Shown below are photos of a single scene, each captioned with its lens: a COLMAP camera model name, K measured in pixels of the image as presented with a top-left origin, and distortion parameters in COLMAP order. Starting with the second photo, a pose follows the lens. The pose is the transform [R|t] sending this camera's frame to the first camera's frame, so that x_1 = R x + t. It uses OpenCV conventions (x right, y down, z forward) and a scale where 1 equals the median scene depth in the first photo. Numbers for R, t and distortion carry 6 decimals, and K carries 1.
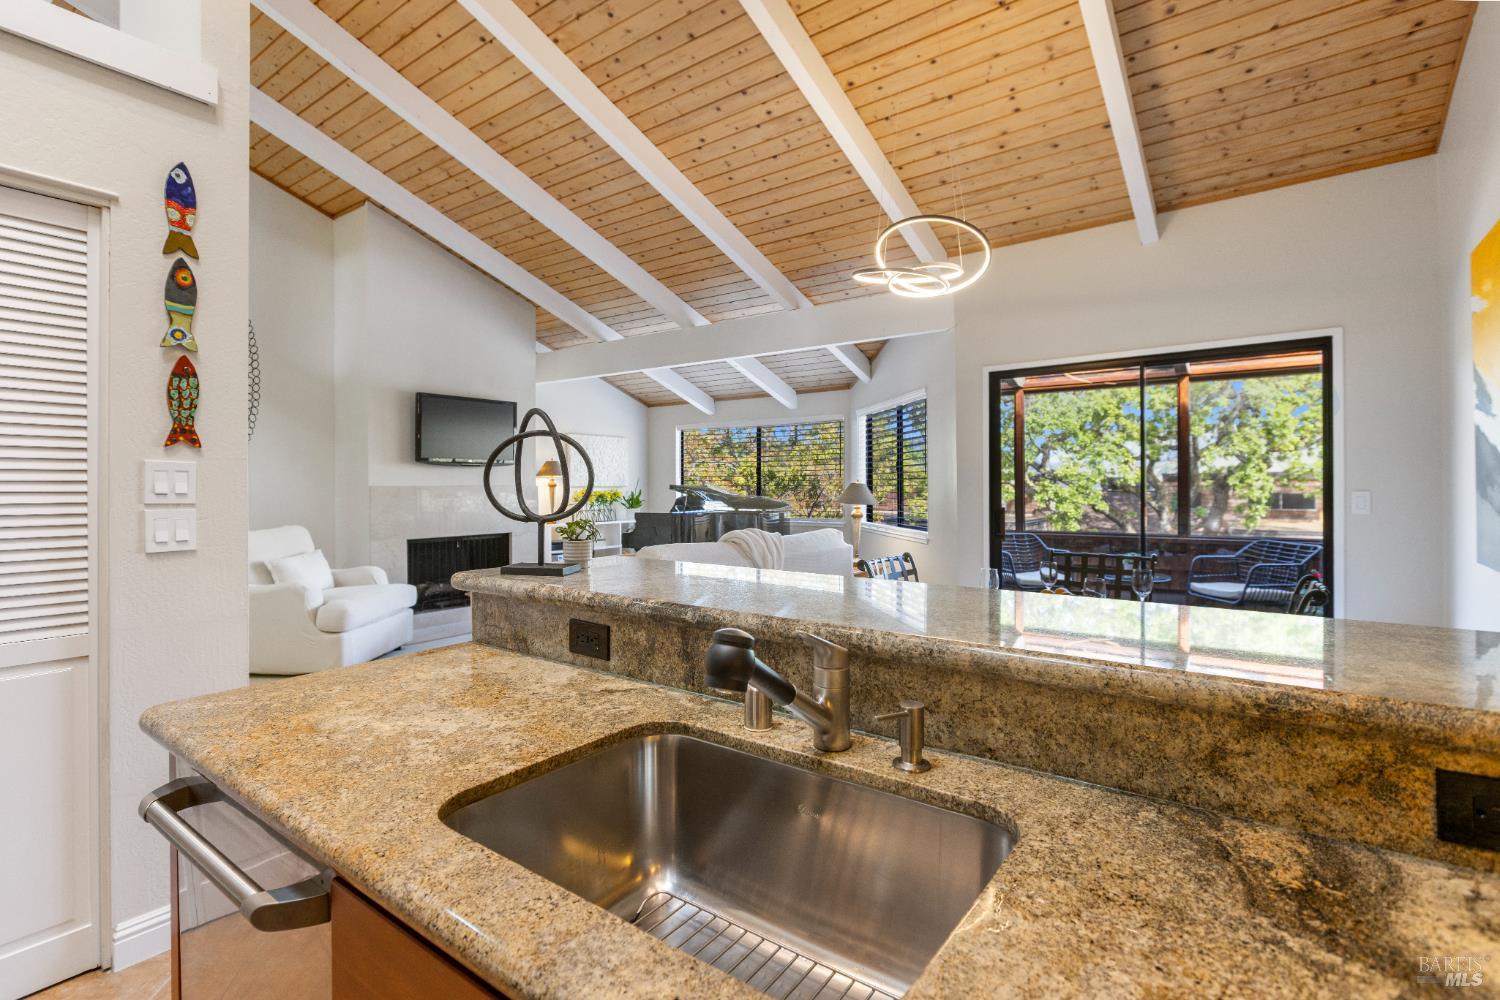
lens RADIAL K [[712.0, 0, 740.4], [0, 712.0, 479.8], [0, 0, 1]] dist [0.000492, 0.000395]
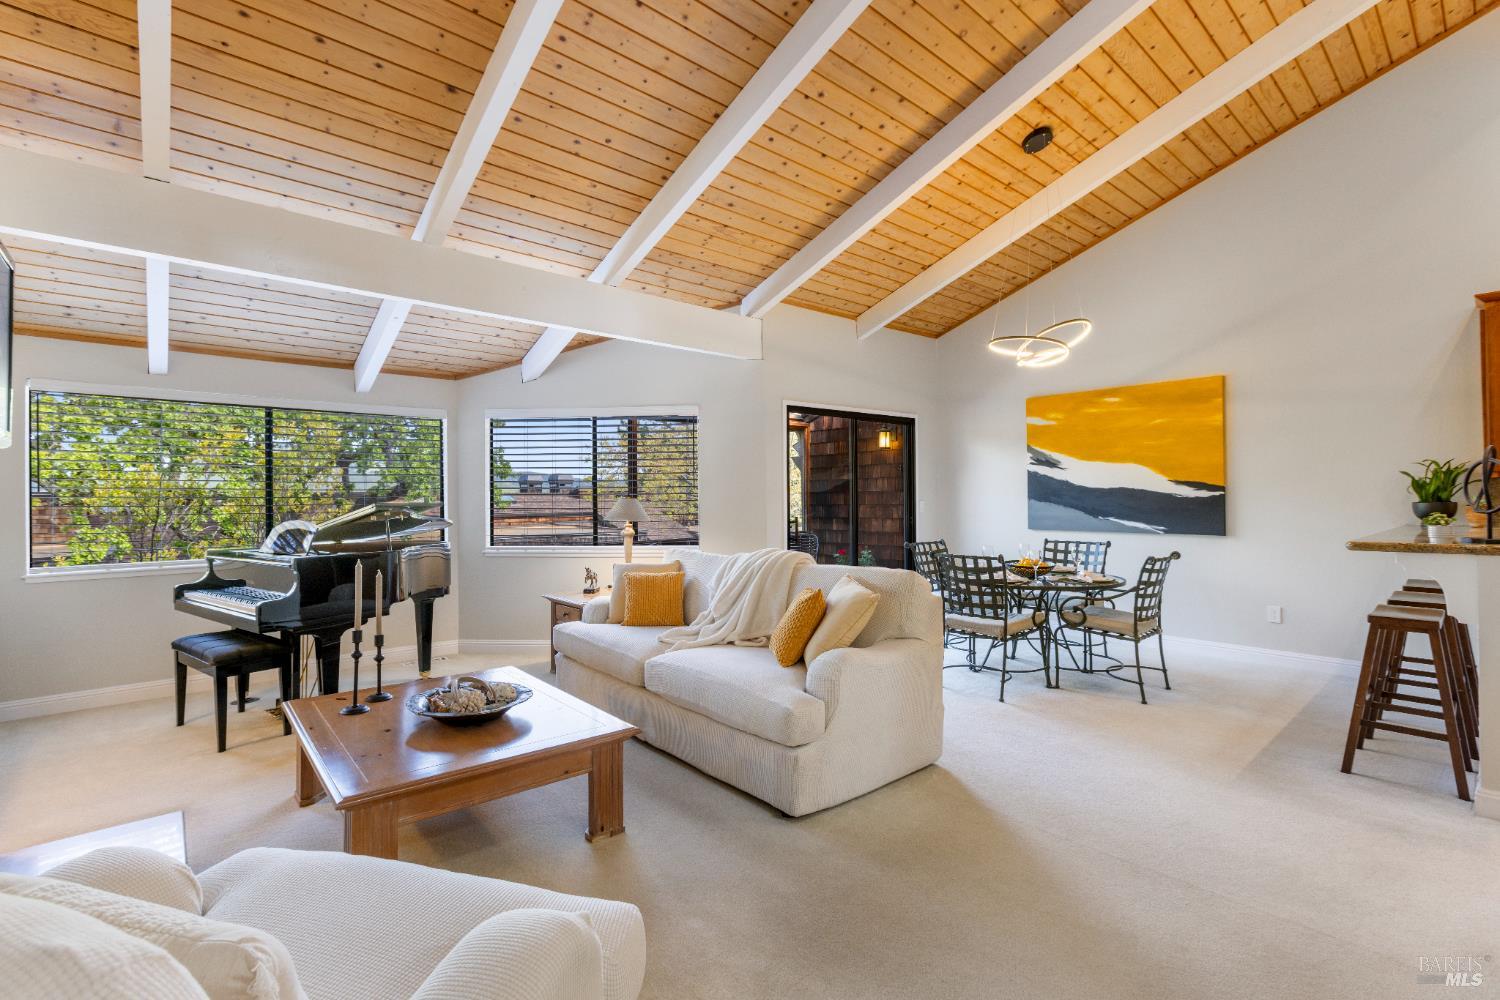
lens RADIAL K [[668.5, 0, 737.9], [0, 668.5, 496.1], [0, 0, 1]] dist [-0.000202, 0.000122]
pose [[0.216688, 0.002941, 0.976236, -0.605187], [0.003293, 0.999988, -0.003744, 0.005298], [-0.976235, 0.004026, 0.216676, 0.654326]]
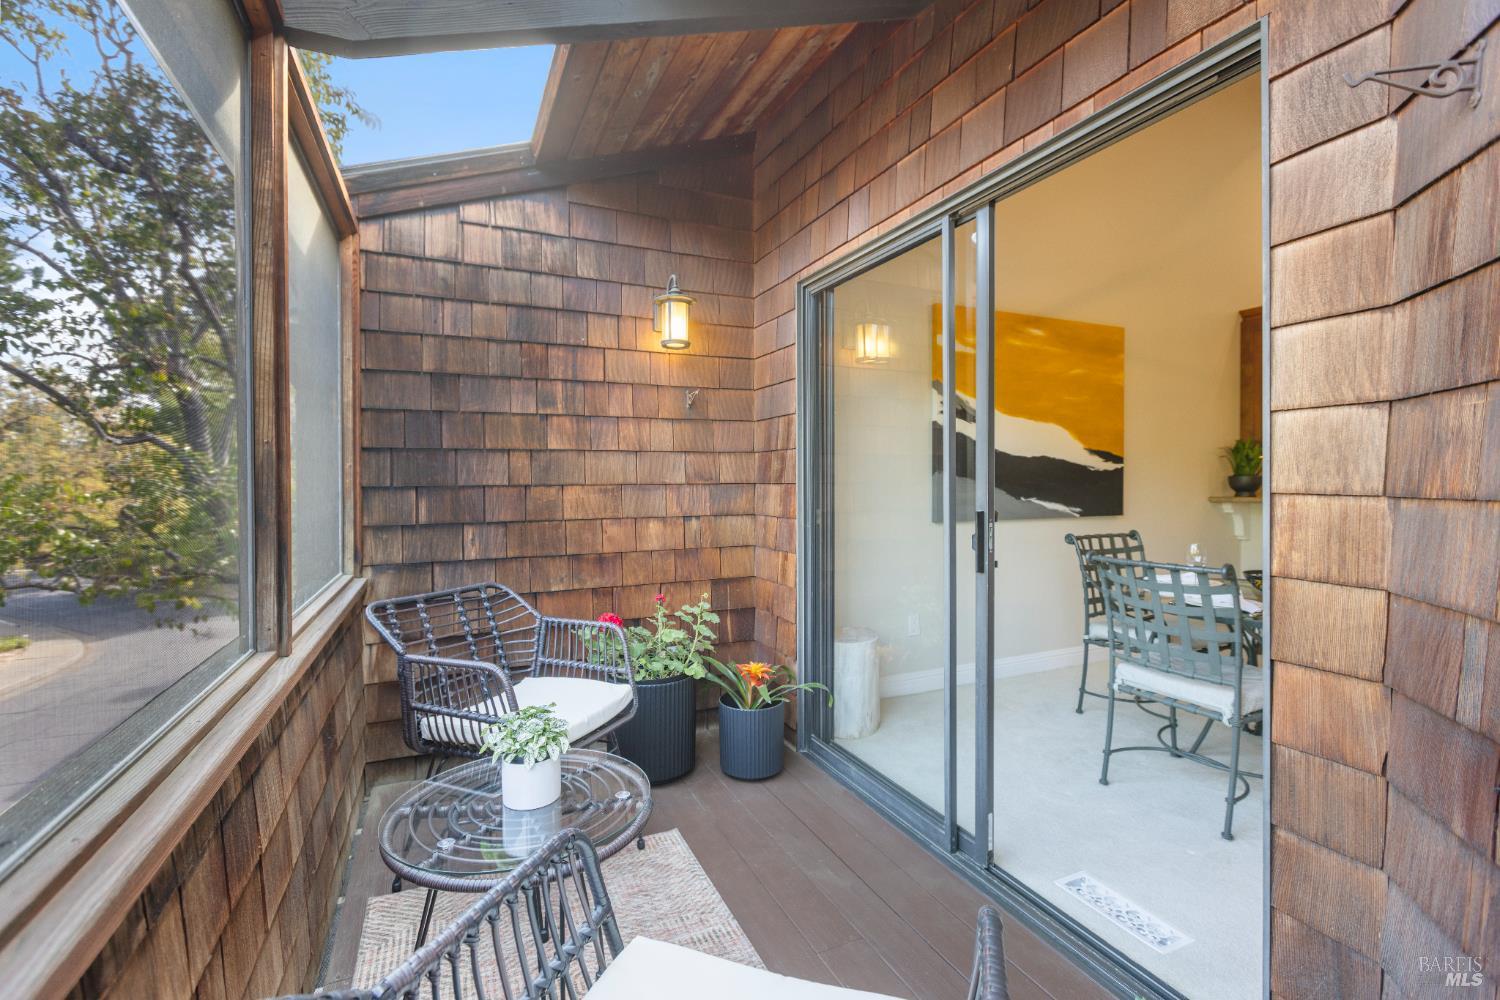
lens RADIAL K [[666.1, 0, 741.9], [0, 666.1, 488.3], [0, 0, 1]] dist [-0.000205, -0.000430]
pose [[-0.875176, 0.006835, 0.483757, 0.327564], [0.008336, 0.999965, 0.000953, 0.019981], [-0.483733, 0.004867, -0.875202, 1.051972]]
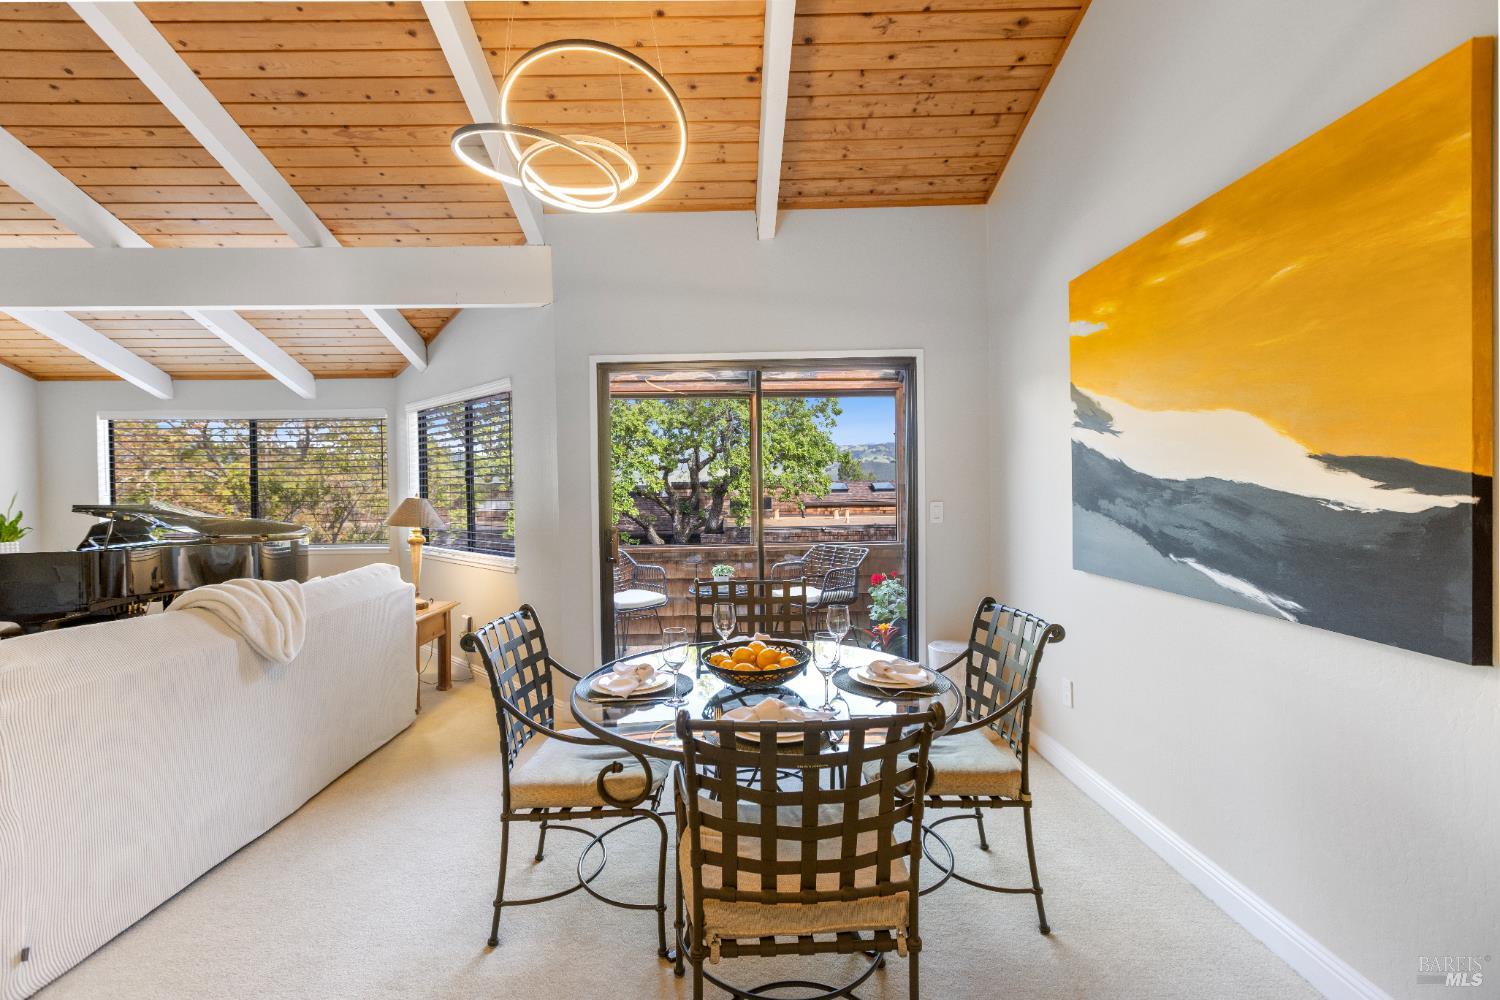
lens RADIAL K [[660.9, 0, 735.6], [0, 660.9, 497.2], [0, 0, 1]] dist [0.000168, 0.000106]
pose [[0.793191, -0.015176, 0.608784, 0.006658], [0.006587, 0.999845, 0.016342, -0.005560], [-0.608938, -0.008952, 0.793168, 0.230875]]
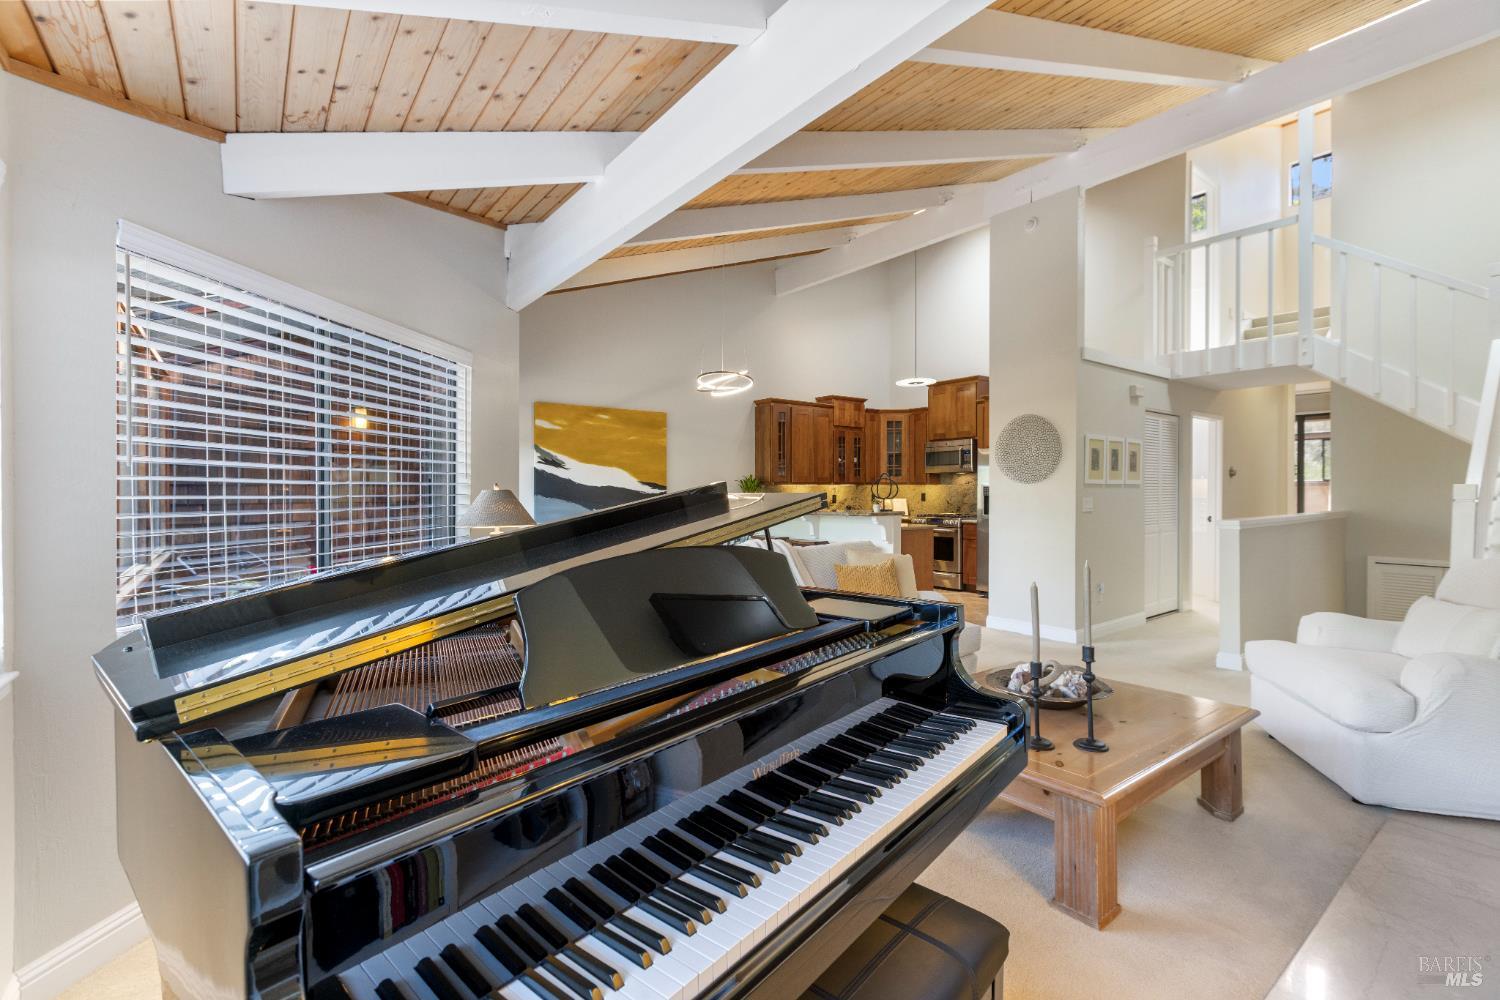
lens RADIAL K [[668.5, 0, 737.9], [0, 668.5, 496.1], [0, 0, 1]] dist [-0.000202, 0.000122]
pose [[-0.958736, 0.003157, 0.284279, -0.159658], [0.003363, 0.999994, 0.000238, 0.010372], [-0.284276, 0.001184, -0.958742, 1.393032]]
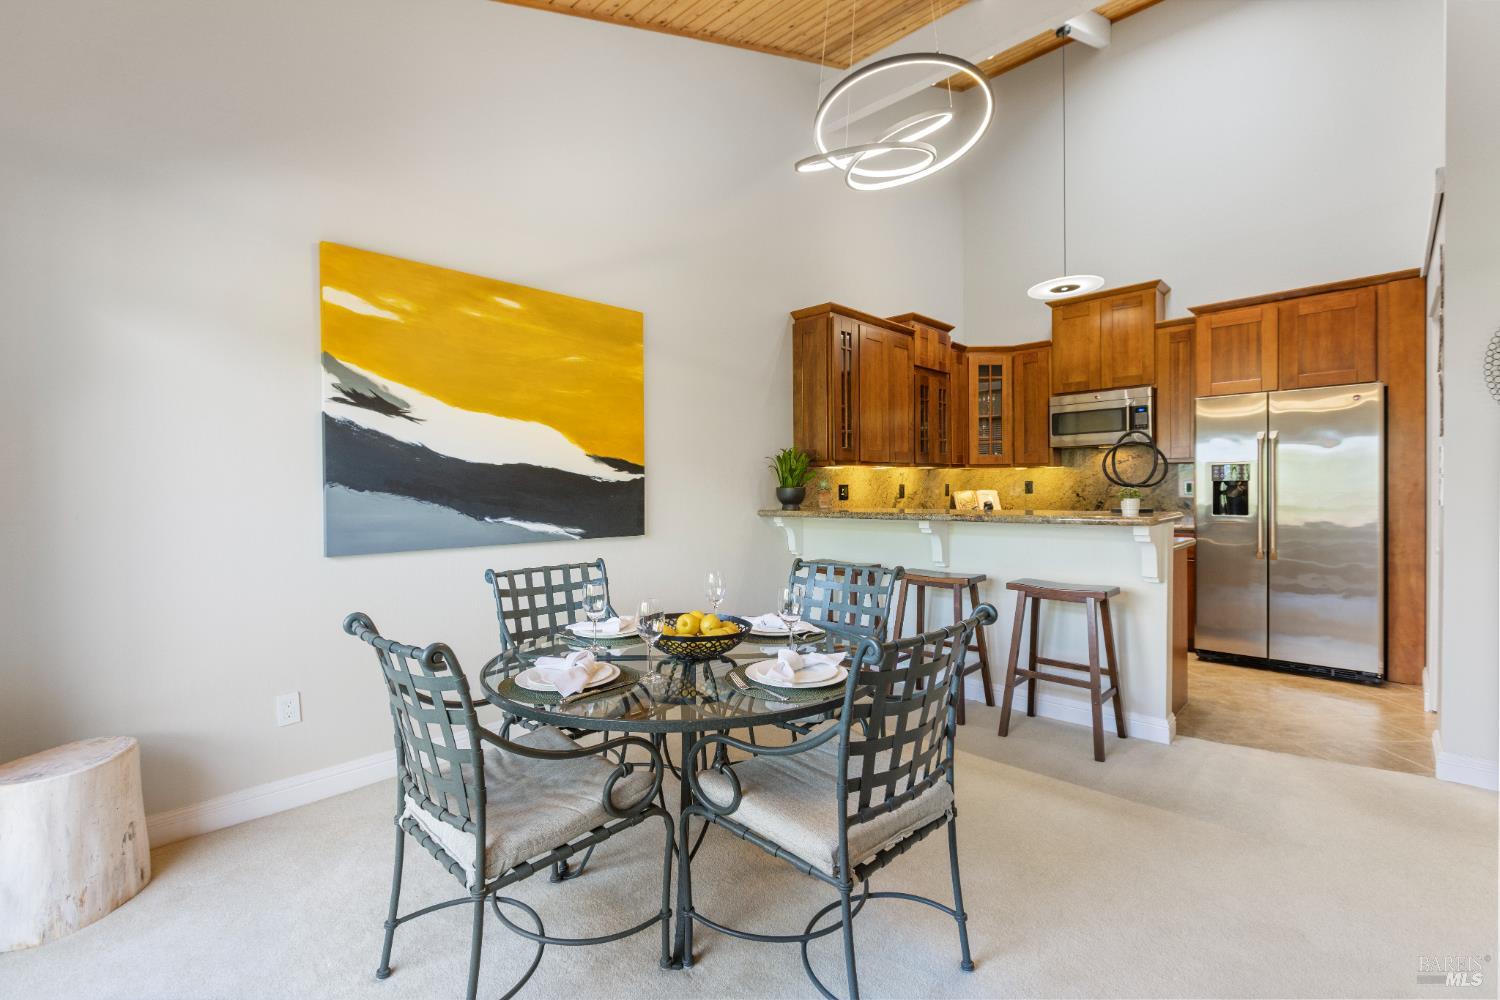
lens RADIAL K [[660.9, 0, 735.6], [0, 660.9, 497.2], [0, 0, 1]] dist [0.000168, 0.000106]
pose [[-0.989558, 0.013935, 0.143457, 0.152722], [0.014982, 0.999868, 0.006220, 0.016606], [-0.143352, 0.008304, -0.989637, 0.817718]]
